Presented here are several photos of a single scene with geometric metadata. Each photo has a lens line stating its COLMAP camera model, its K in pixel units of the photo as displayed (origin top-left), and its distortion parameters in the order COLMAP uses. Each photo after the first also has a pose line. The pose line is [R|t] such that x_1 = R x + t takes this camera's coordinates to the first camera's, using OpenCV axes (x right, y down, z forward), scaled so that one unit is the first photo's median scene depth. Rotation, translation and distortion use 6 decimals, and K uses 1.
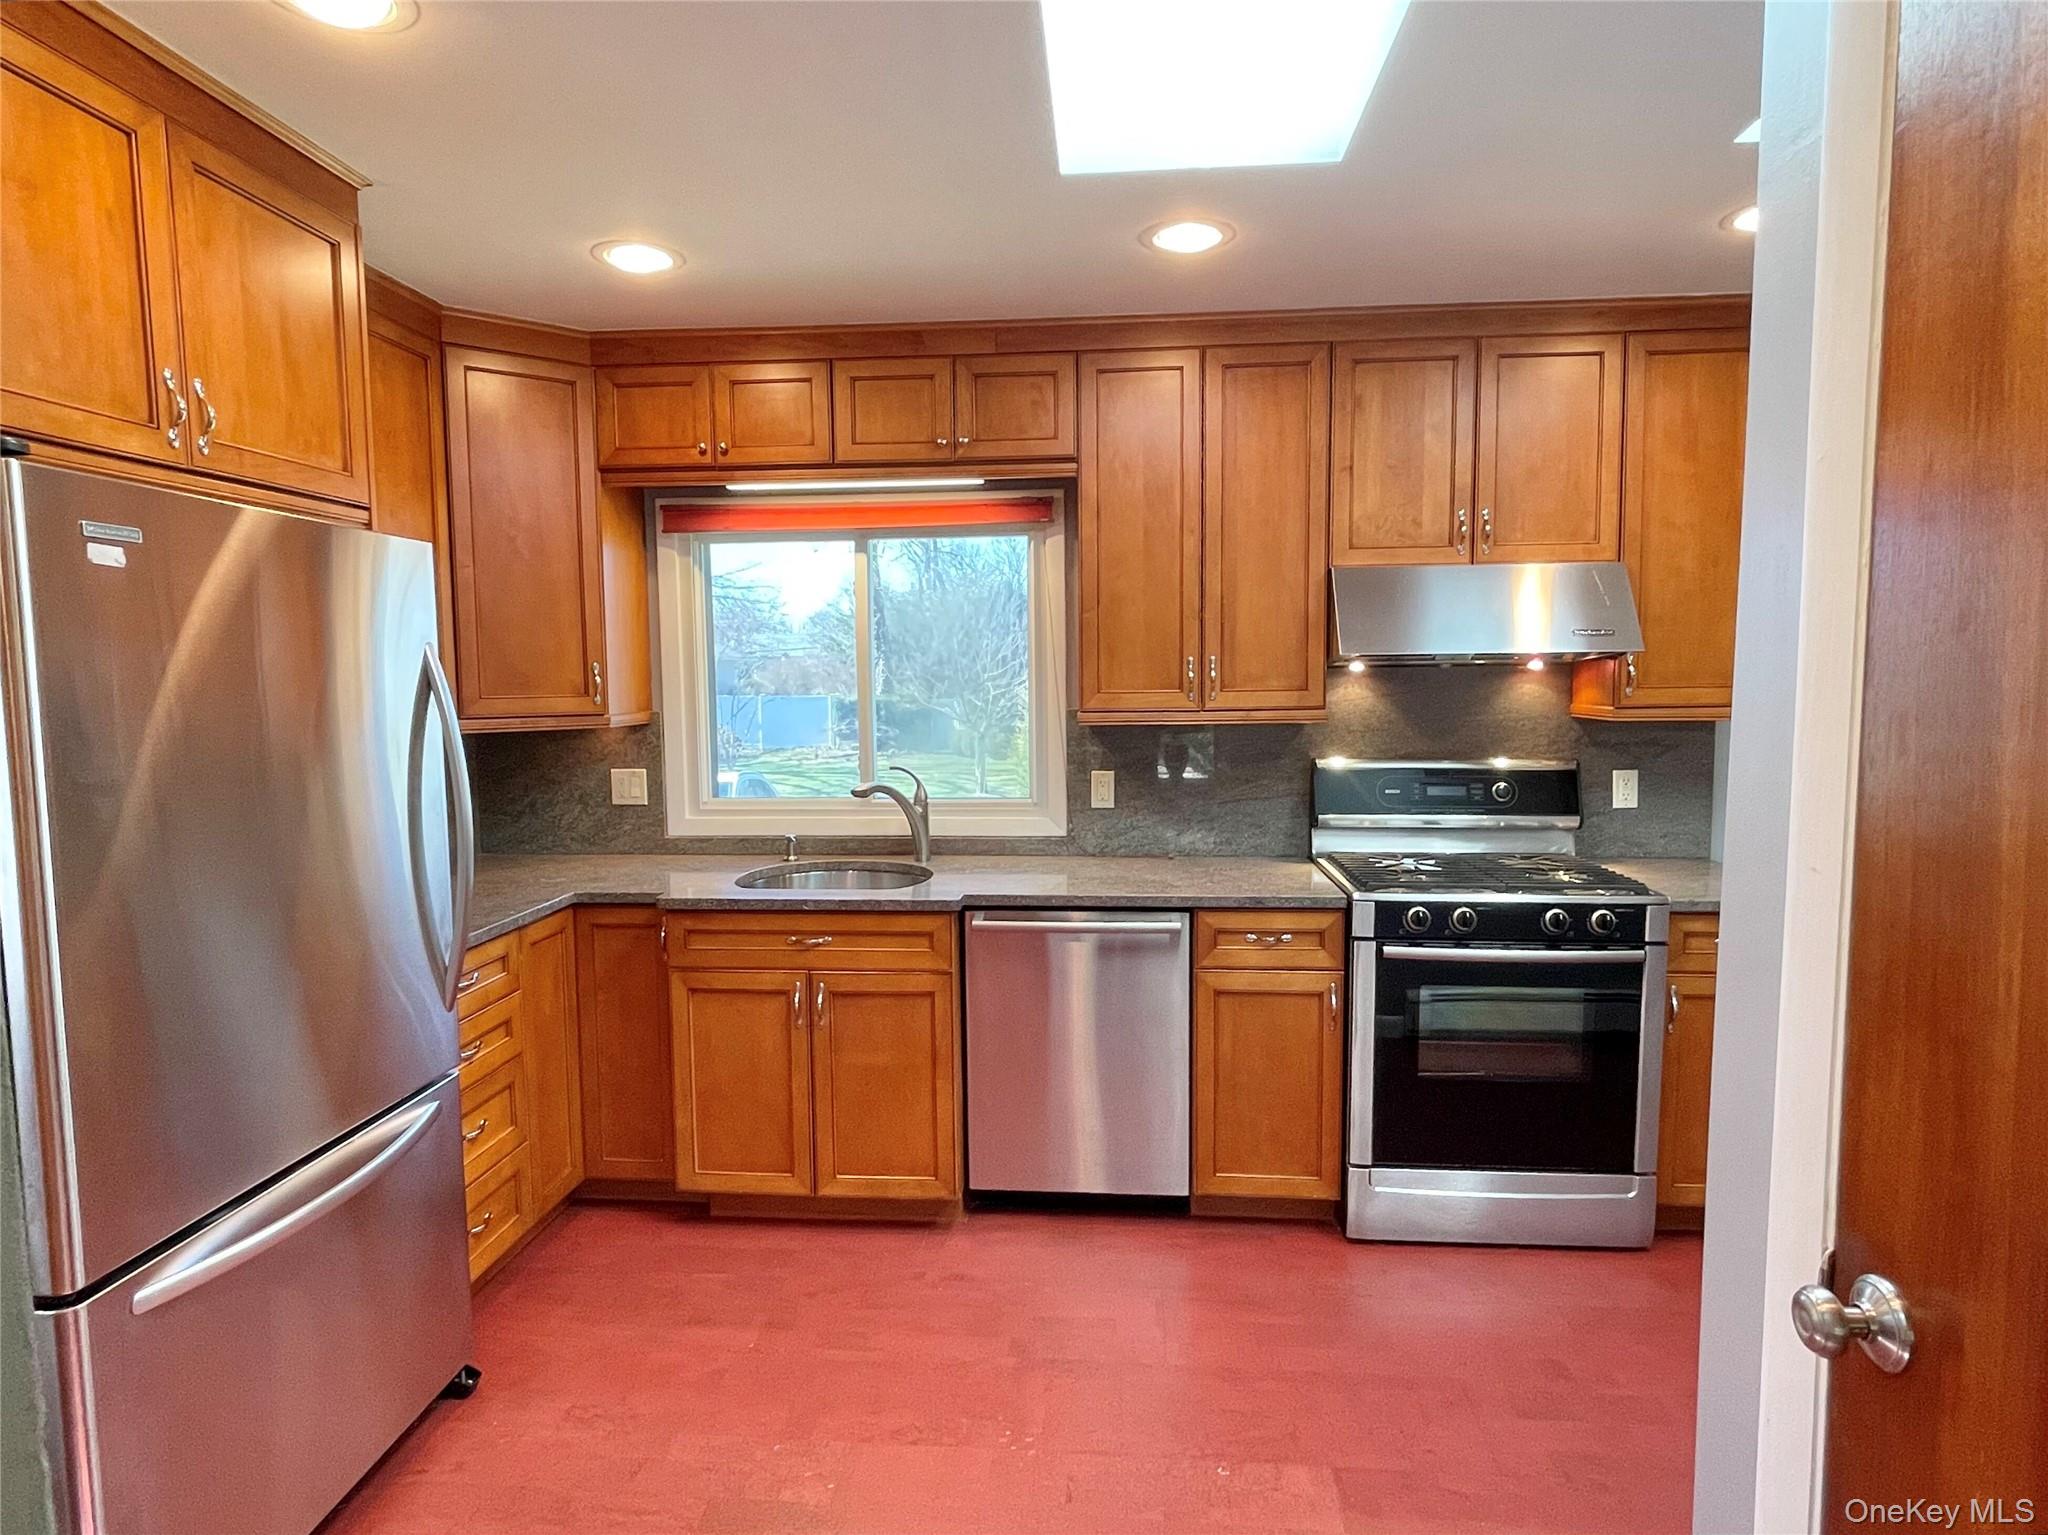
lens RADIAL K [[1156.6, 0, 1024.0], [0, 1156.6, 767.5], [0, 0, 1]] dist [0.000451, 0.000034]
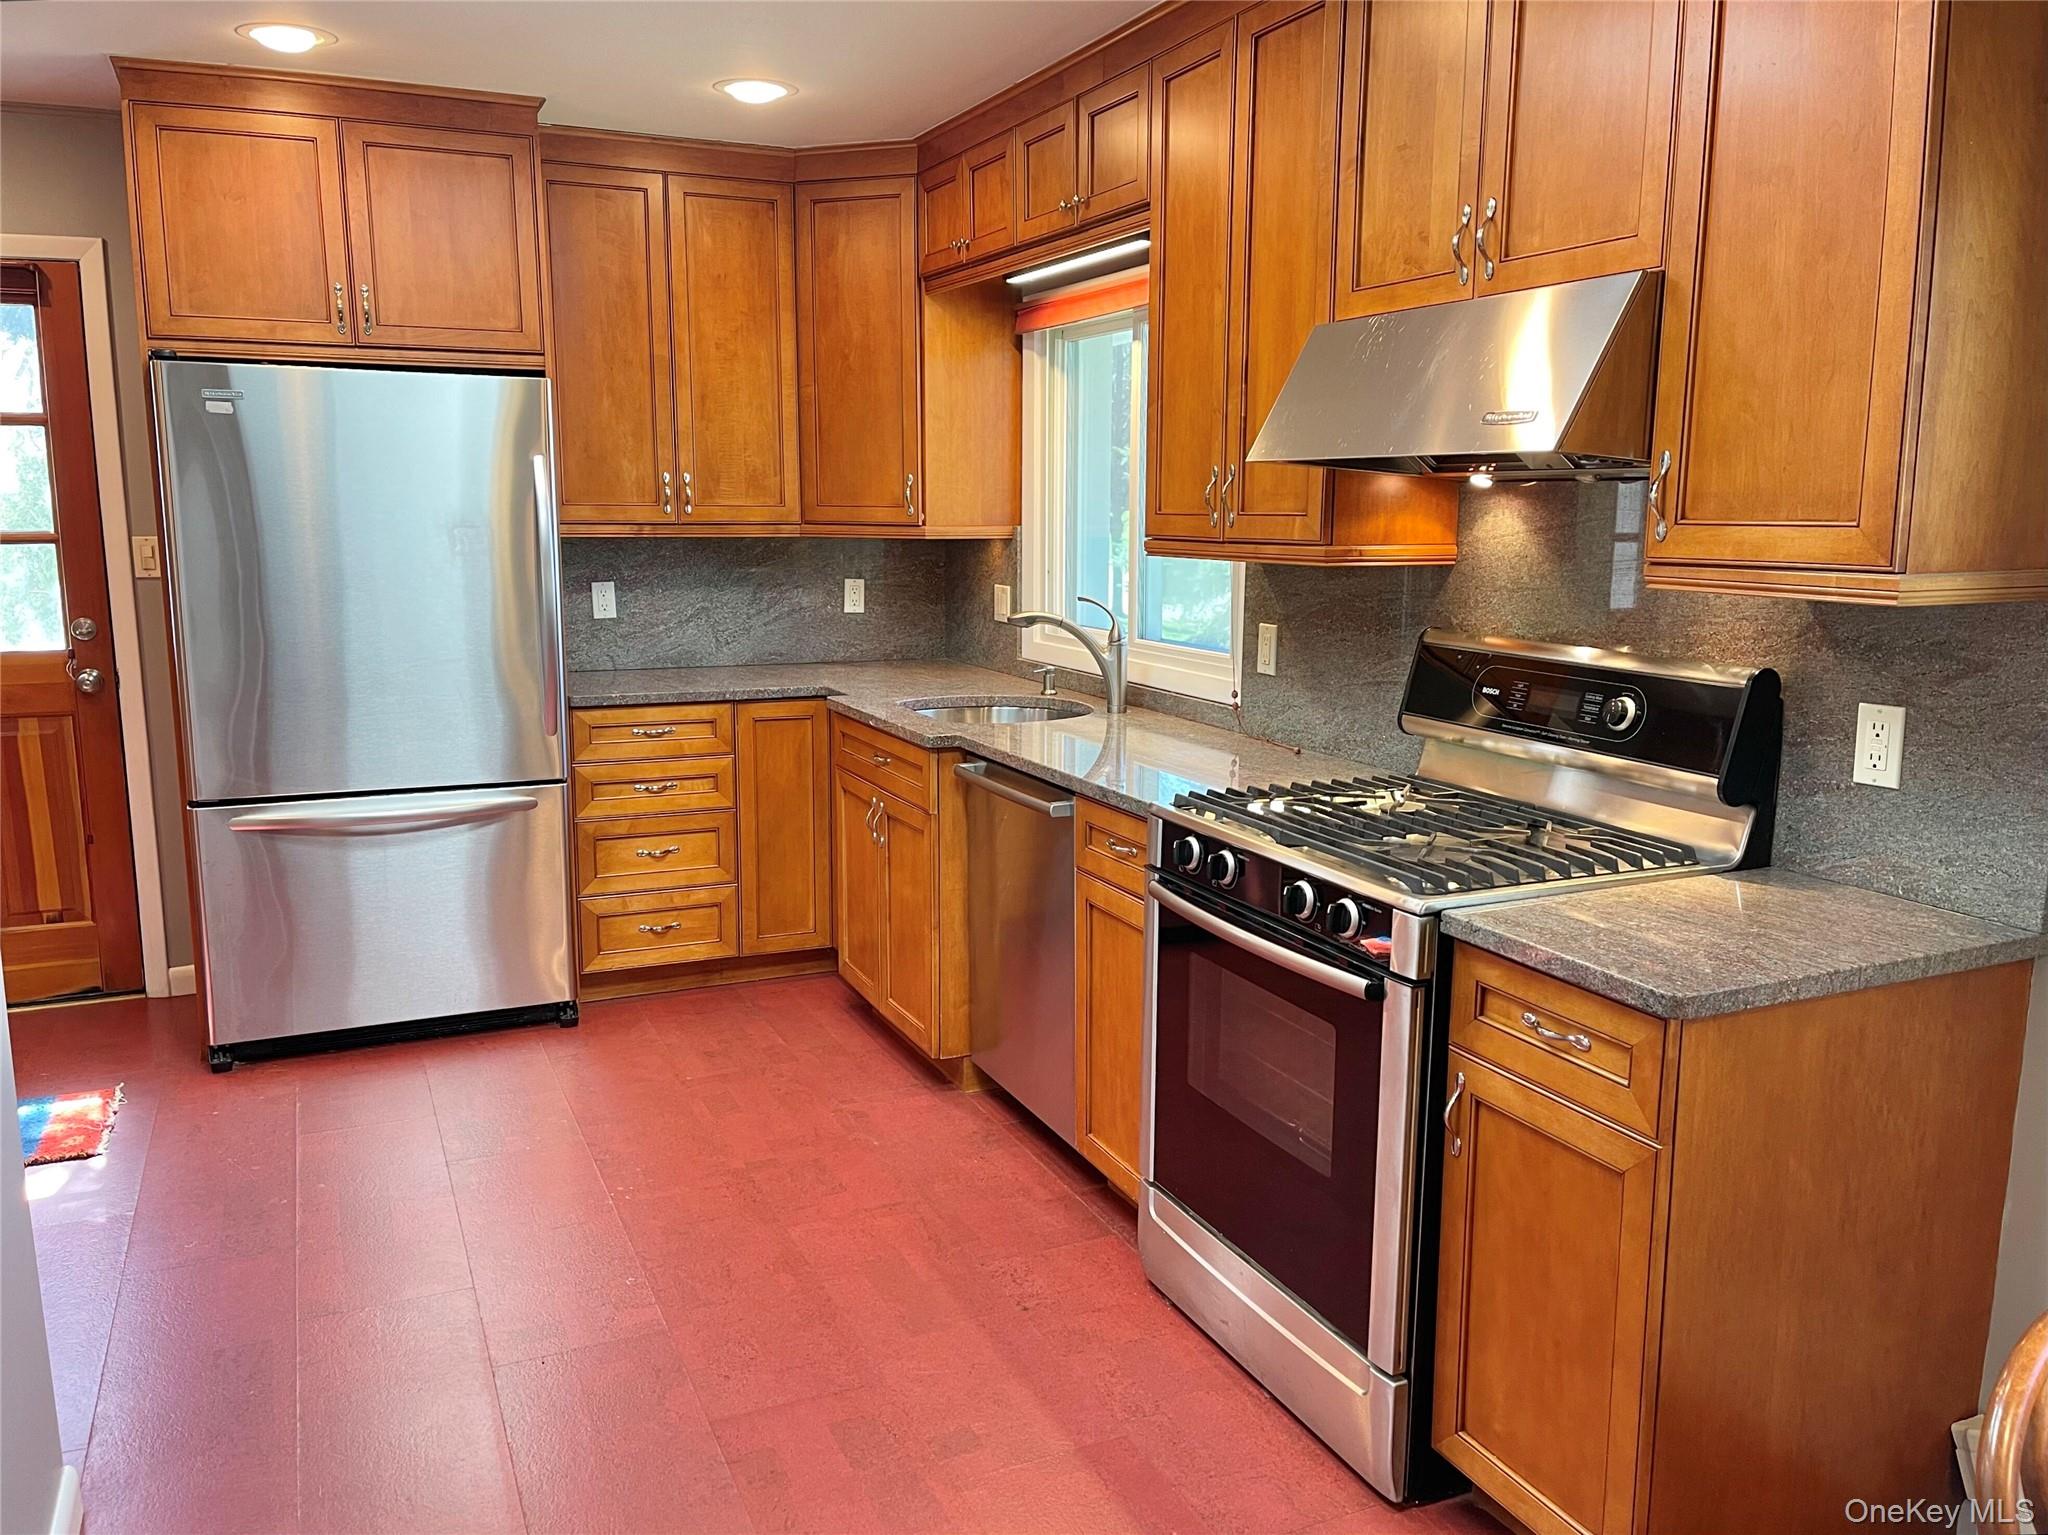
lens RADIAL K [[1633.7, 0, 1024.0], [0, 1633.7, 767.5], [0, 0, 1]] dist [0.099655, -0.137958]
pose [[0.475781, 0.156693, -0.865494, 1.010312], [-0.082849, 0.987612, 0.133258, -0.036101], [0.875653, 0.008304, 0.482870, 0.398492]]
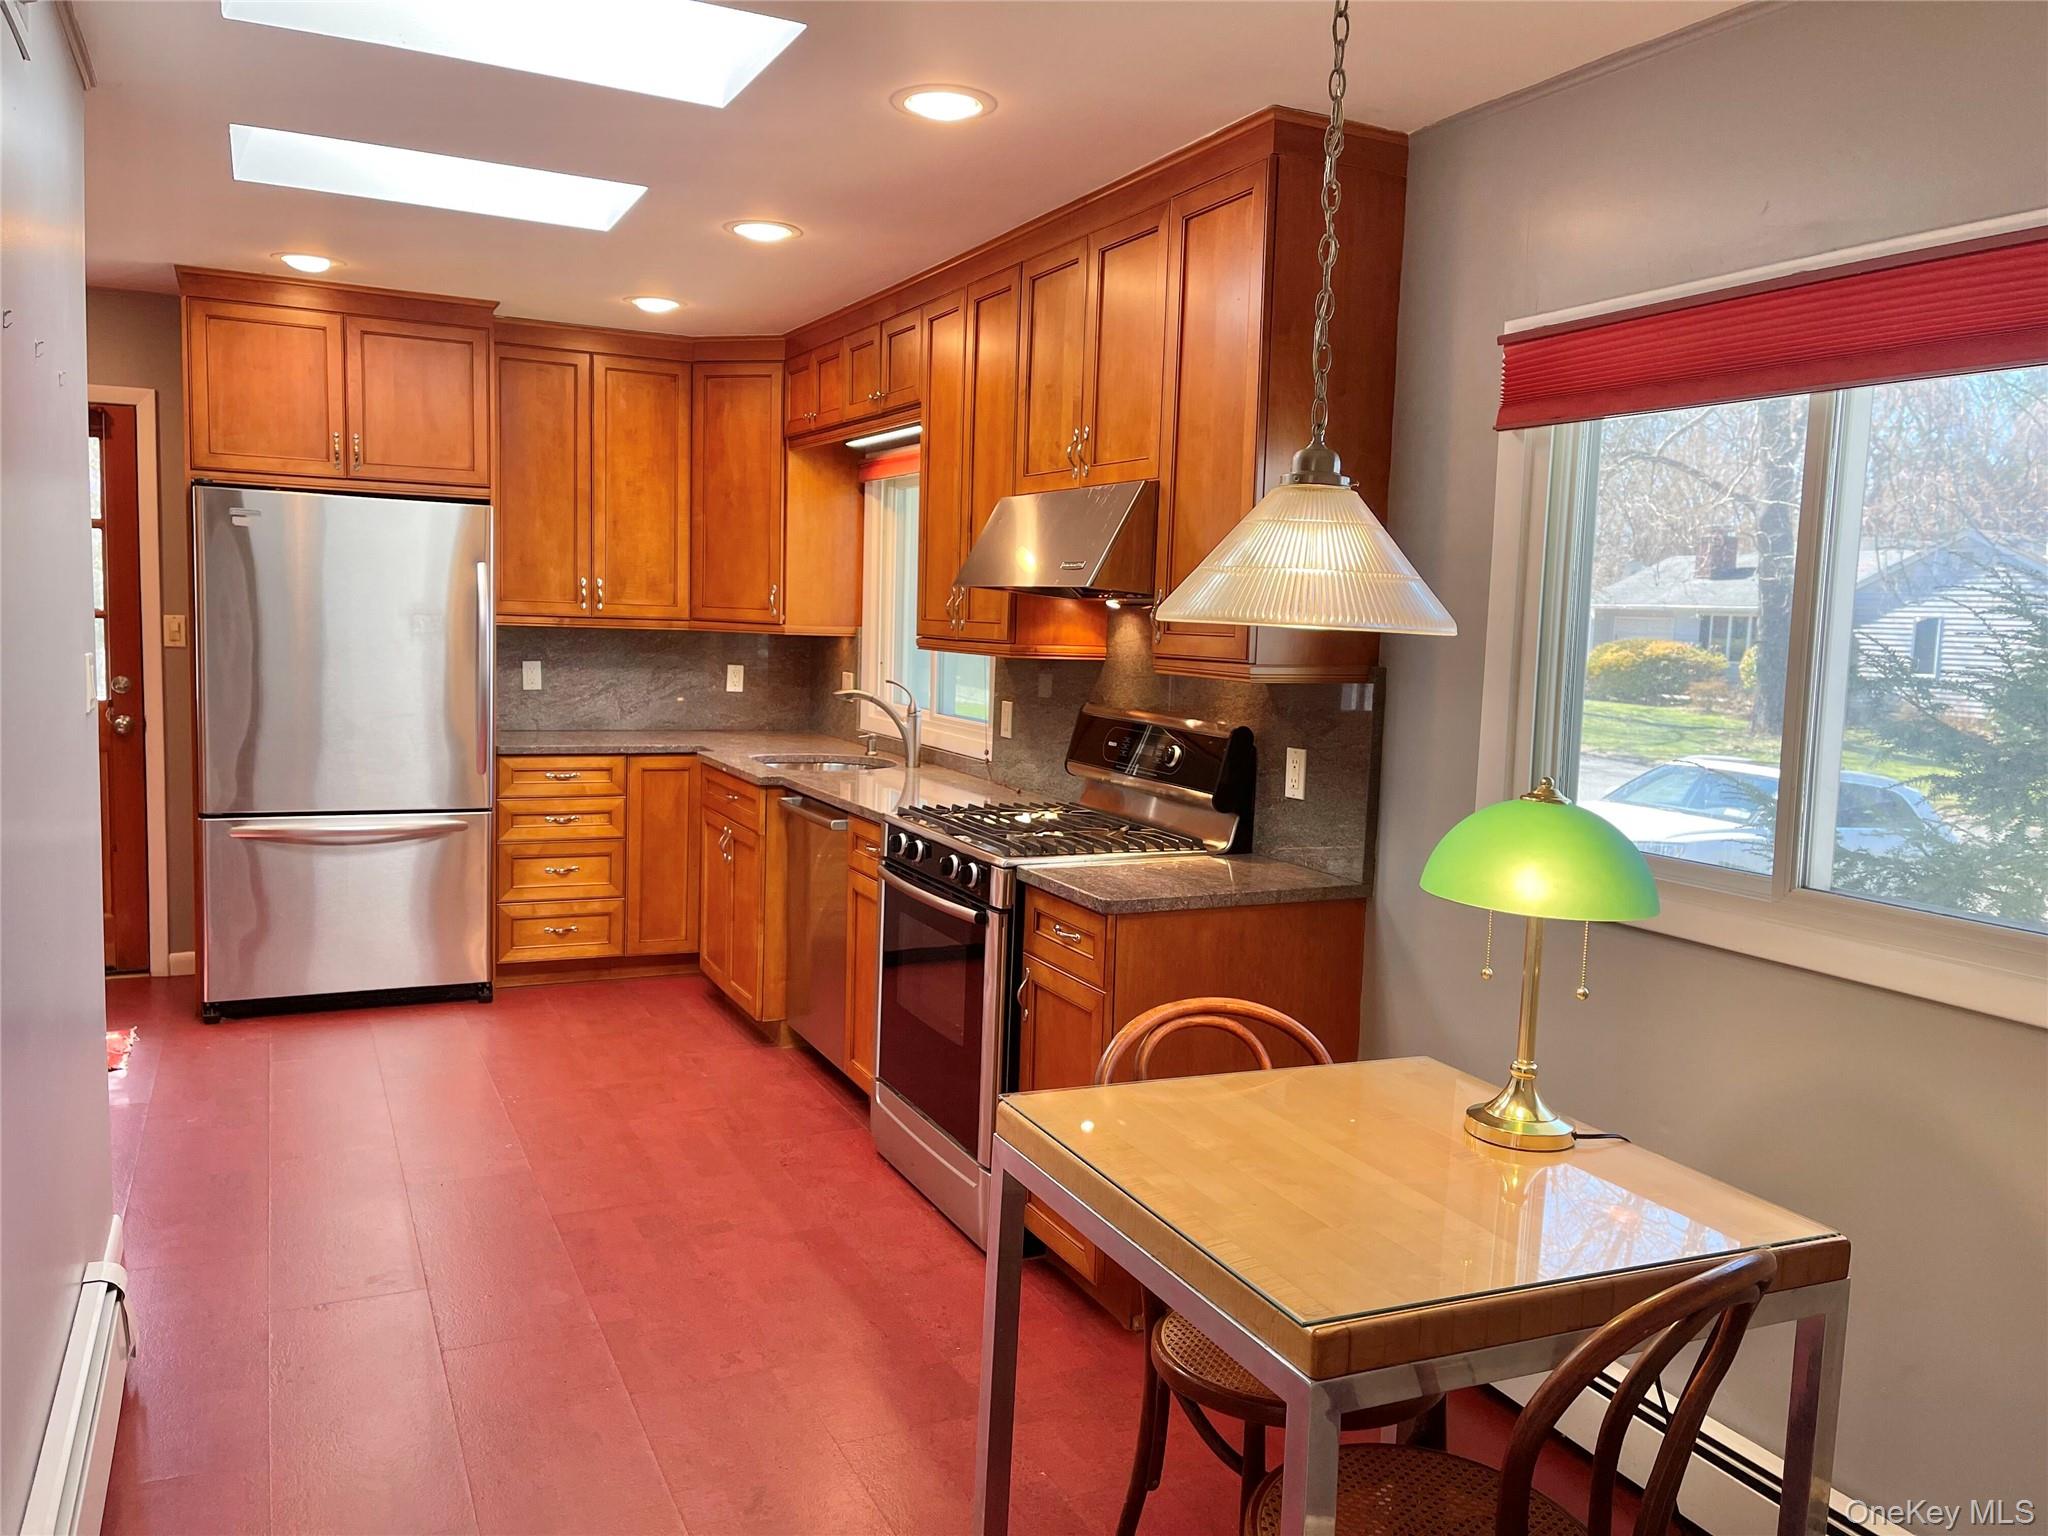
lens RADIAL K [[1614.8, 0, 1024.0], [0, 1614.8, 768.0], [0, 0, 1]] dist [0.097982, -0.123298]
pose [[0.492175, 0.113272, -0.863095, 1.450277], [-0.112169, 0.991484, 0.066157, -0.037742], [0.863239, 0.064252, 0.500689, 0.337283]]
